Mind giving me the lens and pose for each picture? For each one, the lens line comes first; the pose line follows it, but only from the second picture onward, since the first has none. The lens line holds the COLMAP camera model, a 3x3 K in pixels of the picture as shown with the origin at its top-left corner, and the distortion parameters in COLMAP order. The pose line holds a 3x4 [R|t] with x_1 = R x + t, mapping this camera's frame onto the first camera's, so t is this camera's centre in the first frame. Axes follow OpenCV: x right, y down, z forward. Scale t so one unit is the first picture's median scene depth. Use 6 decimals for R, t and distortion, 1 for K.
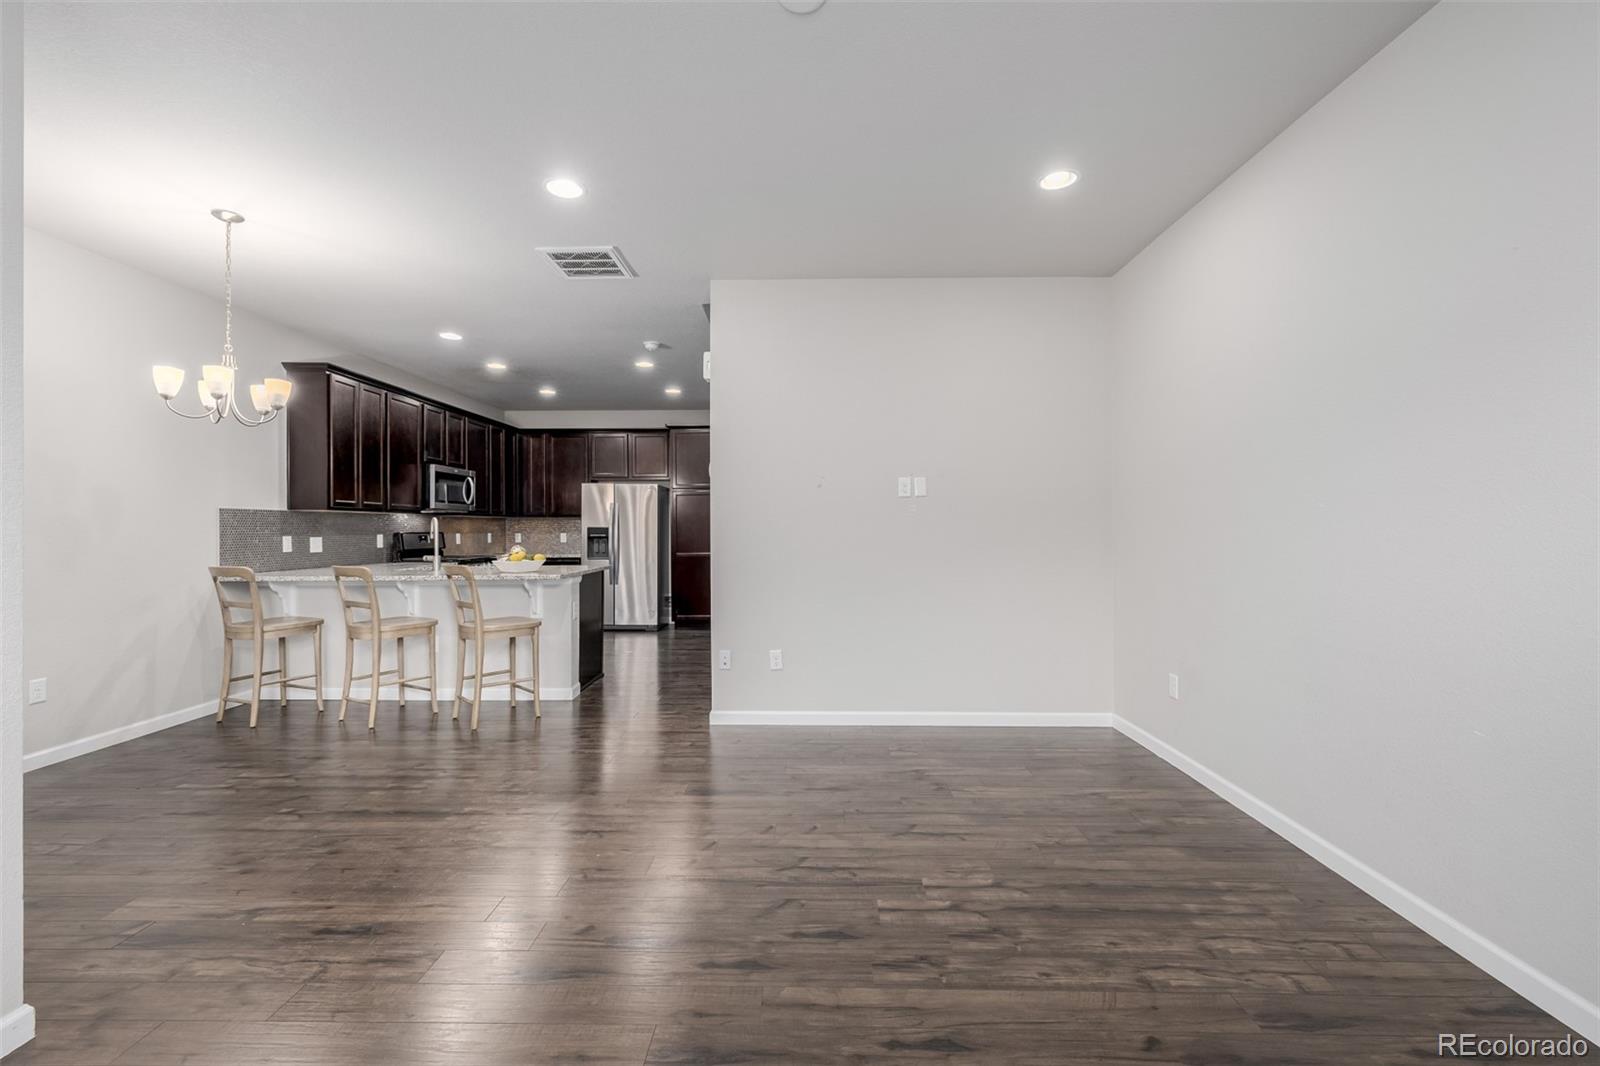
lens RADIAL K [[672.4, 0, 799.5], [0, 672.4, 524.5], [0, 0, 1]] dist [0.000429, 0.000274]
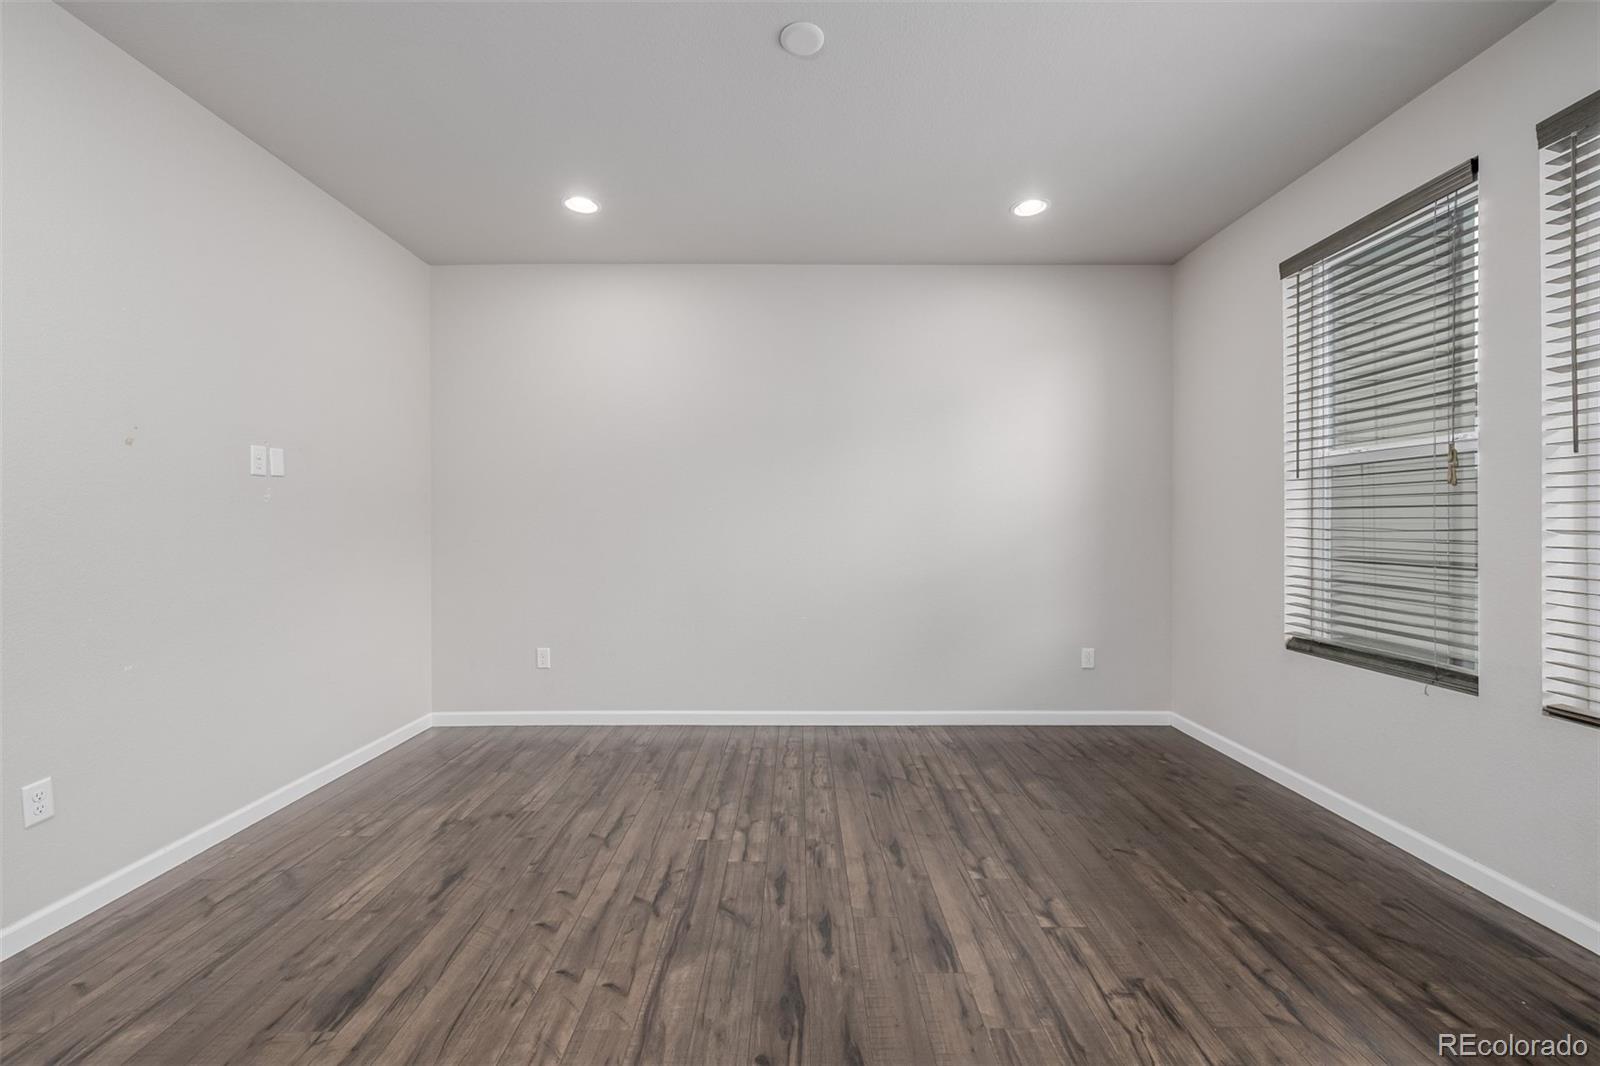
lens RADIAL K [[672.4, 0, 797.7], [0, 672.4, 525.8], [0, 0, 1]] dist [0.000429, 0.000274]
pose [[-0.023489, -0.000484, 0.999724, -0.636155], [-0.003832, 0.999993, 0.000394, 0.007760], [-0.999717, -0.003822, -0.023490, 0.593805]]
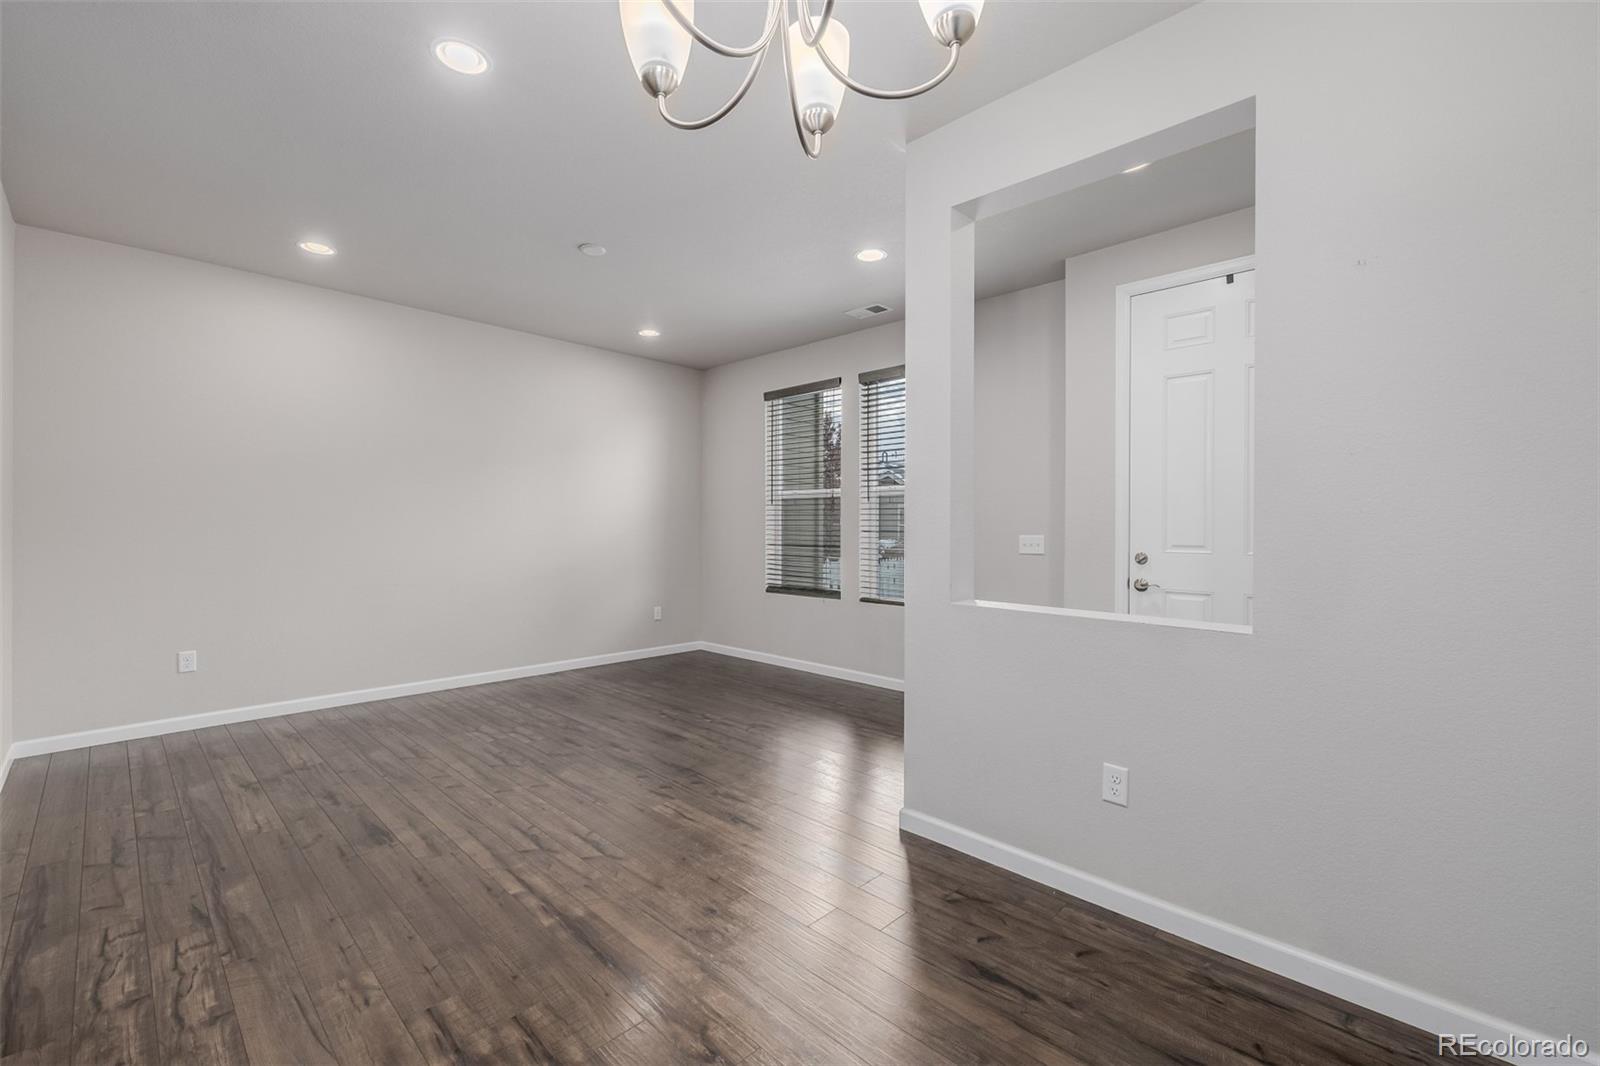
lens RADIAL K [[672.4, 0, 801.0], [0, 672.4, 529.9], [0, 0, 1]] dist [0.000429, 0.000274]
pose [[-0.738958, -0.003628, 0.673741, -1.003285], [-0.006835, 0.999974, -0.002111, 0.011539], [-0.673717, -0.006165, -0.738964, 1.161302]]
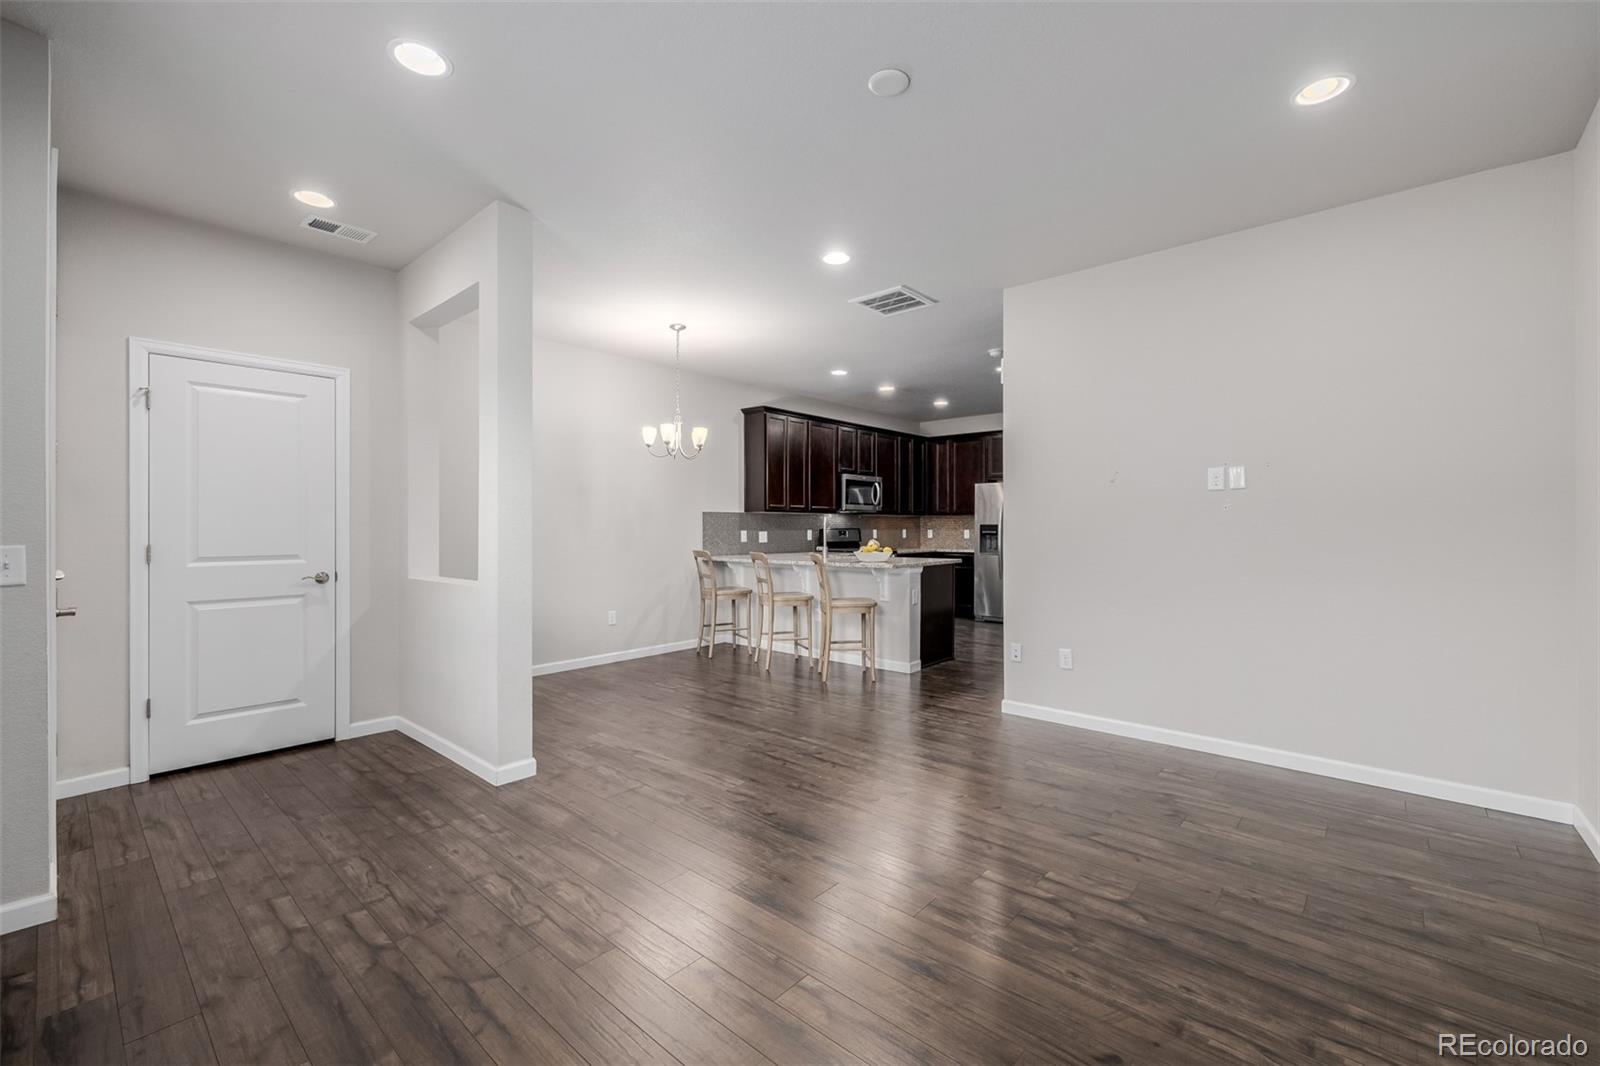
lens RADIAL K [[672.4, 0, 791.1], [0, 672.4, 524.4], [0, 0, 1]] dist [0.000429, 0.000274]
pose [[0.755262, 0.000455, -0.655423, 0.380775], [0.003130, 0.999986, 0.004301, -0.003215], [0.655415, -0.005300, 0.755250, -0.015152]]
